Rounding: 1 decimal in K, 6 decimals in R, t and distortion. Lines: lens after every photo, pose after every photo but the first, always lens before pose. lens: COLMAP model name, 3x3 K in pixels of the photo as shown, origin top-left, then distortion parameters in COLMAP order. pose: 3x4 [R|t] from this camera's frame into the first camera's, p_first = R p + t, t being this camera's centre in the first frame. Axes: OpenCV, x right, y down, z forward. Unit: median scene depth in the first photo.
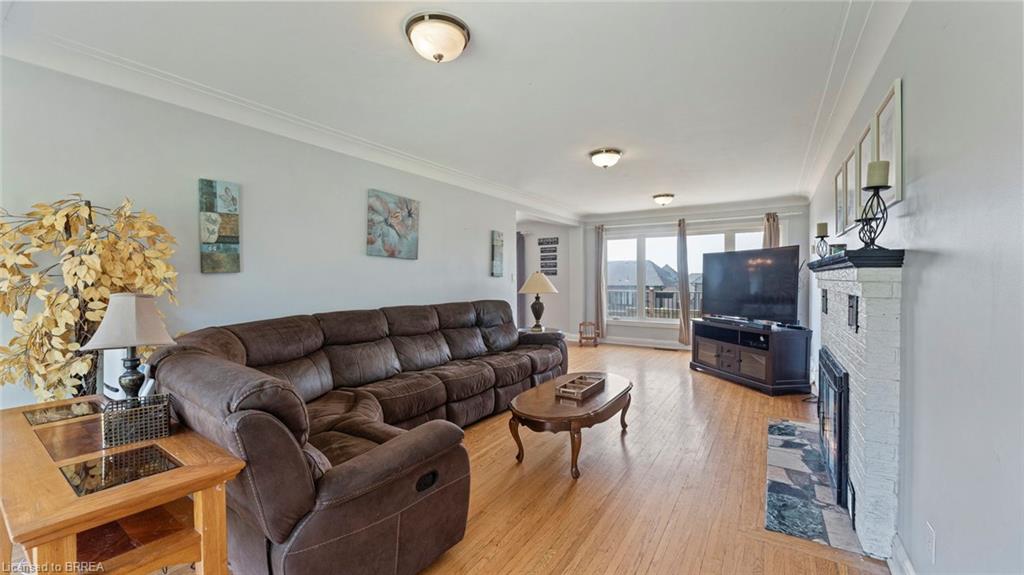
lens RADIAL K [[410.8, 0, 511.9], [0, 410.8, 280.5], [0, 0, 1]] dist [-0.003414, -0.000107]
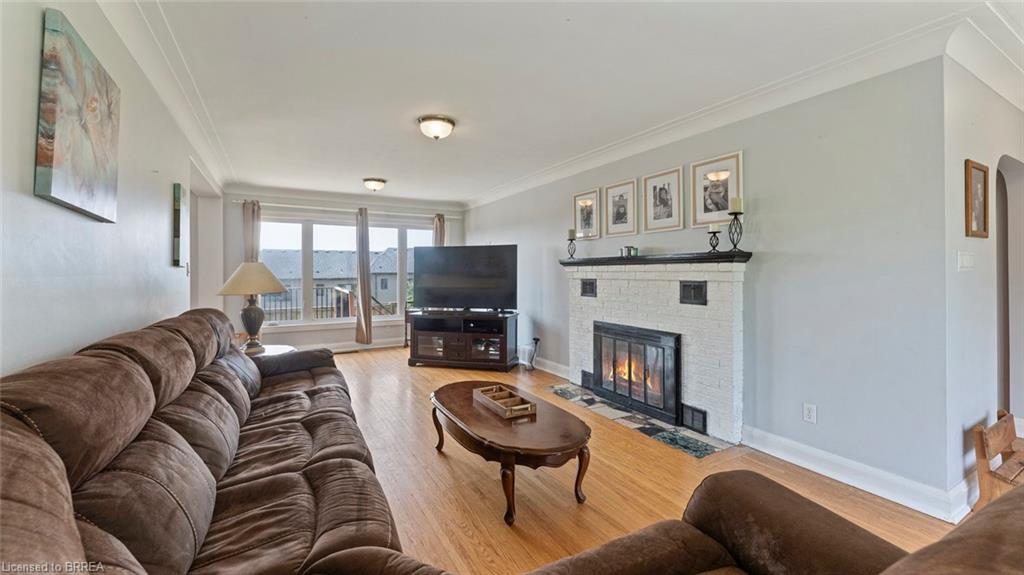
lens RADIAL K [[414.9, 0, 513.4], [0, 414.9, 268.9], [0, 0, 1]] dist [-0.000143, 0.000088]
pose [[0.472762, 0.013004, 0.881094, -0.320311], [0.003792, 0.999852, -0.016792, 0.005472], [-0.881182, 0.011280, 0.472642, 0.332837]]
